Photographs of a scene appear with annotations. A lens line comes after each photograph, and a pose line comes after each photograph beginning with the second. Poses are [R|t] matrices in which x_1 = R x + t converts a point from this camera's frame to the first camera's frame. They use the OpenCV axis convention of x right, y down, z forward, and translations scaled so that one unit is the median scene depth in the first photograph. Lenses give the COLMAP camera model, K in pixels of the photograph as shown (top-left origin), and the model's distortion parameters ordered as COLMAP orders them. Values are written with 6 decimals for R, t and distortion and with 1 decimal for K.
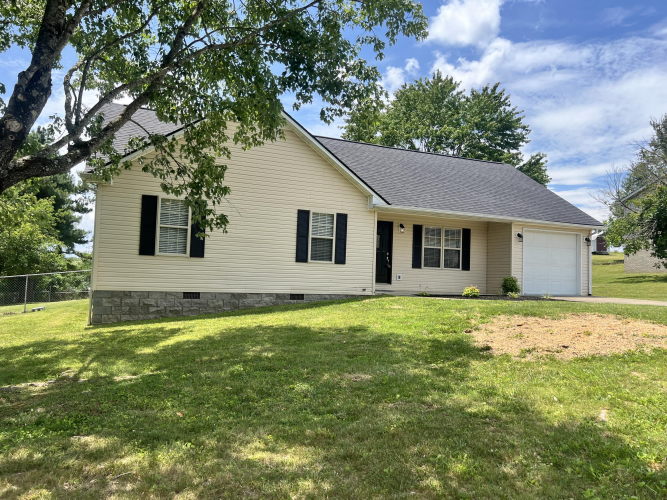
lens RADIAL K [[490.8, 0, 330.2], [0, 490.8, 252.6], [0, 0, 1]] dist [0.079724, -0.060314]
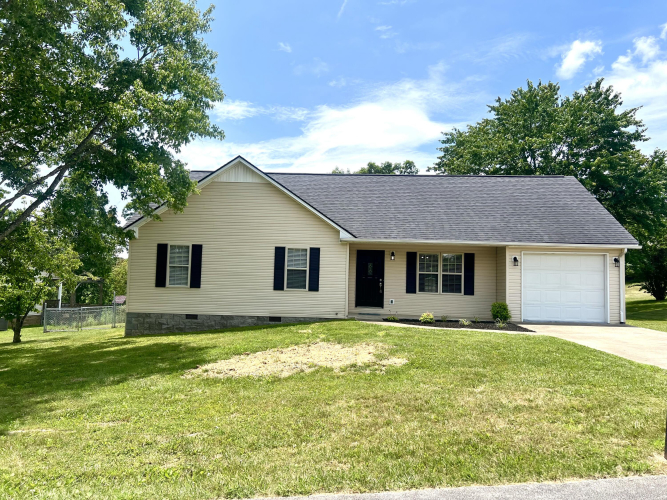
lens RADIAL K [[501.6, 0, 333.5], [0, 501.6, 250.0], [0, 0, 1]] dist [0.078668, -0.065324]
pose [[0.897270, -0.035325, -0.440067, 0.580822], [0.024116, 0.999227, -0.031037, -0.035830], [0.440823, 0.017236, 0.897429, -0.047147]]
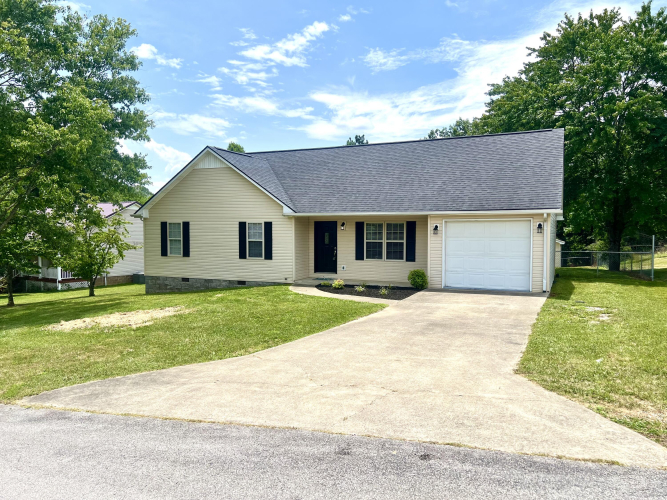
lens RADIAL K [[504.4, 0, 342.5], [0, 504.4, 248.5], [0, 0, 1]] dist [0.063076, -0.105327]
pose [[0.678555, 0.000903, -0.734549, 1.159004], [0.059037, 0.996697, 0.055761, -0.071140], [0.732174, -0.081202, 0.676260, 0.211838]]
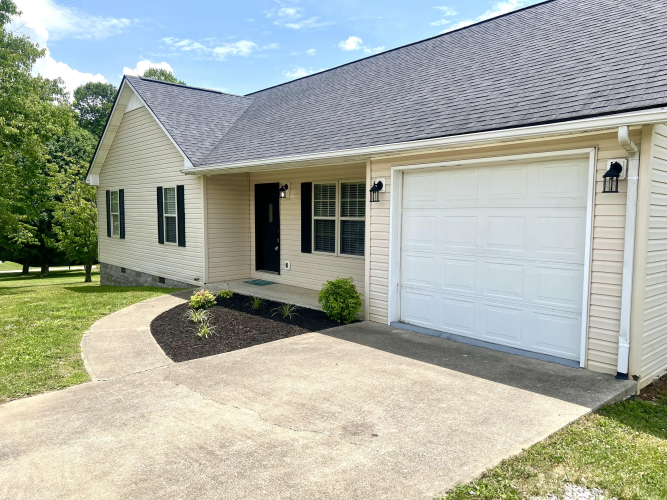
lens RADIAL K [[504.4, 0, 342.5], [0, 504.4, 248.5], [0, 0, 1]] dist [0.063076, -0.105327]
pose [[0.338617, 0.039788, -0.940083, 0.916669], [0.050304, 0.996911, 0.060313, -0.011574], [0.939579, -0.067713, 0.335570, 0.953586]]
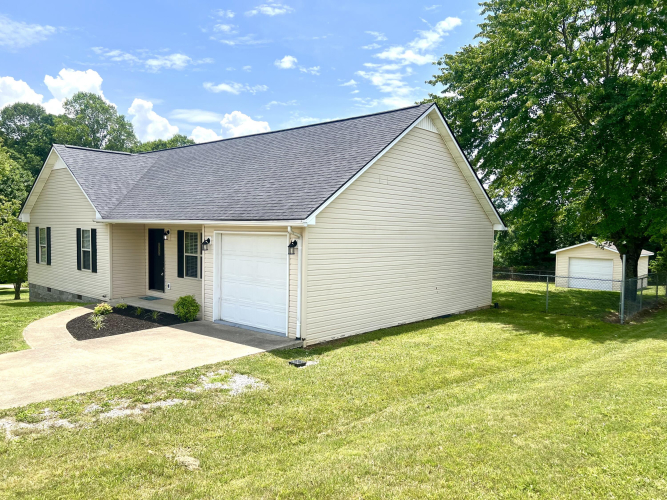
lens RADIAL K [[504.4, 0, 342.5], [0, 504.4, 248.5], [0, 0, 1]] dist [0.063076, -0.105327]
pose [[0.448183, 0.014484, -0.893825, 1.347069], [0.046350, 0.998147, 0.039416, -0.053602], [0.892739, -0.059094, 0.446681, 0.976553]]
